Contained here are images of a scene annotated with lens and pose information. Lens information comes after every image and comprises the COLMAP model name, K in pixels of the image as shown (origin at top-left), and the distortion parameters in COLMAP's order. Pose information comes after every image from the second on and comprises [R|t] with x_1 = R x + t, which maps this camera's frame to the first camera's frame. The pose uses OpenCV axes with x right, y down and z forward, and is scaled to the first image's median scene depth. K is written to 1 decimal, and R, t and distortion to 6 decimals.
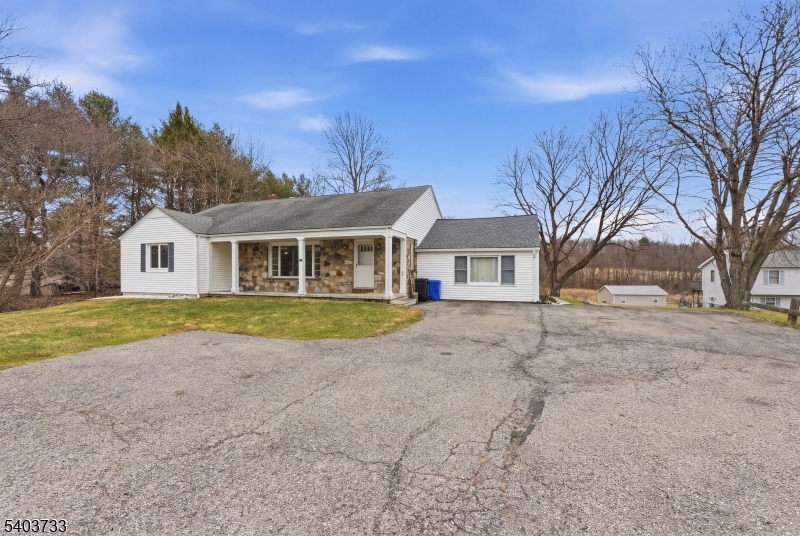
lens RADIAL K [[352.0, 0, 401.8], [0, 352.0, 264.9], [0, 0, 1]] dist [-0.002406, -0.000229]
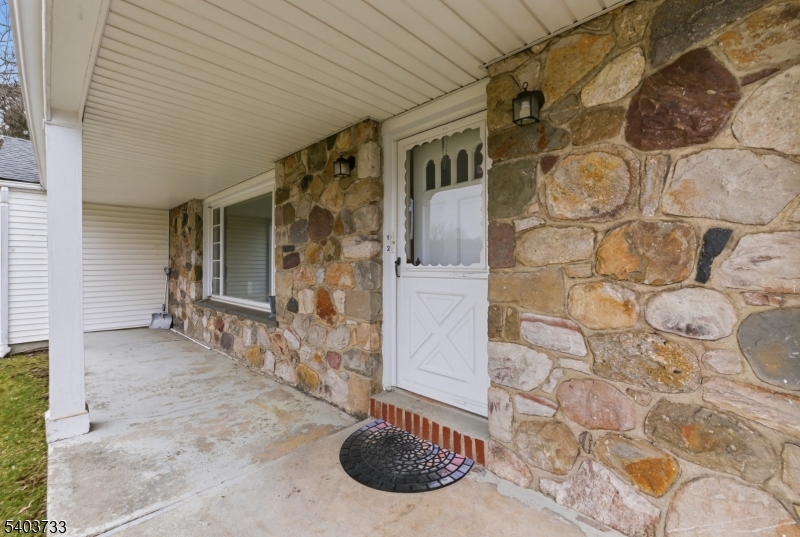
lens RADIAL K [[352.0, 0, 401.8], [0, 352.0, 265.4], [0, 0, 1]] dist [-0.002406, -0.000229]
pose [[0.914601, 0.002428, -0.404351, -0.053037], [0.003362, 0.999902, 0.013609, -0.001454], [0.404344, -0.013806, 0.914503, 0.832780]]
